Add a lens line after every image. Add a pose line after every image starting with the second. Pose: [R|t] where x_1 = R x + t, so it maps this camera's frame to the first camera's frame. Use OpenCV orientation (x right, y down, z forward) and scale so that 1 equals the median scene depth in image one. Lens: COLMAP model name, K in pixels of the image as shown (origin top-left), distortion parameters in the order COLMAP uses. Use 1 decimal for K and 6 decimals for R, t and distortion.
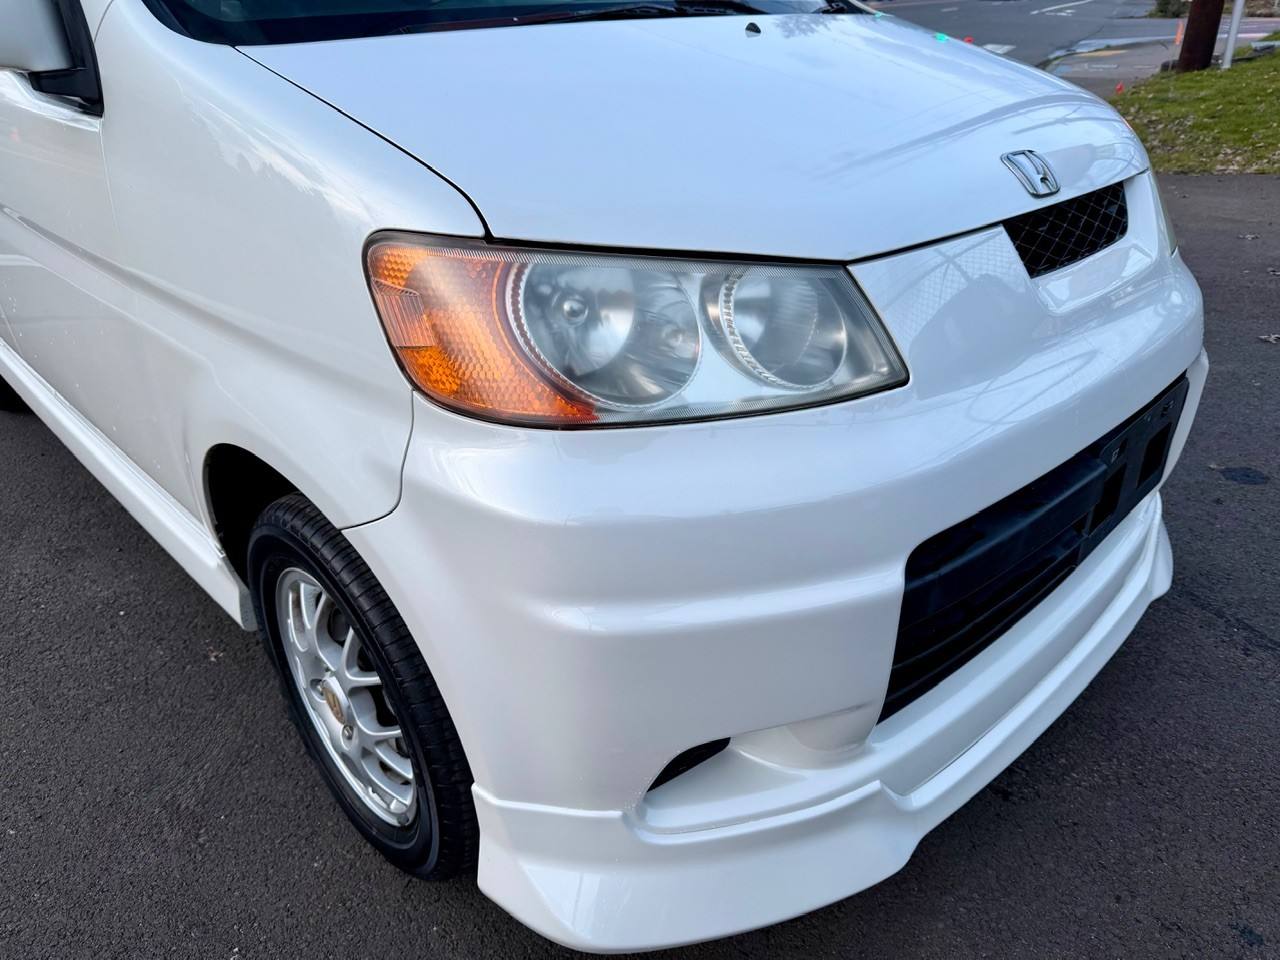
lens RADIAL K [[937.4, 0, 645.3], [0, 937.4, 473.4], [0, 0, 1]] dist [0.050587, -0.054723]
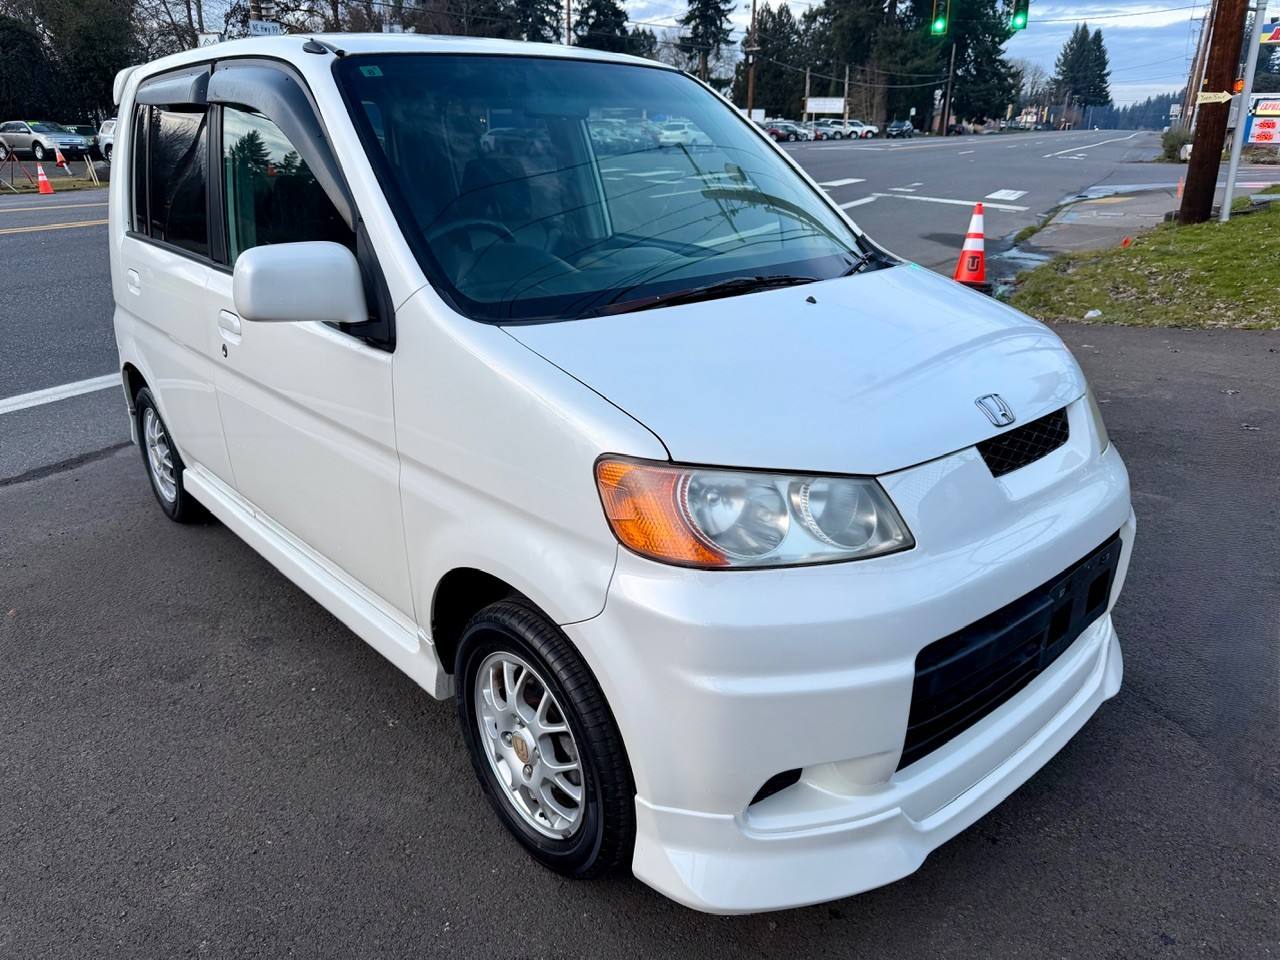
lens RADIAL K [[937.4, 0, 633.0], [0, 937.4, 467.6], [0, 0, 1]] dist [0.050587, -0.054723]
pose [[0.999056, 0.023446, -0.036572, -0.115626], [-0.027671, 0.992428, -0.119667, -0.017716], [0.033490, 0.120566, 0.992140, -0.492803]]
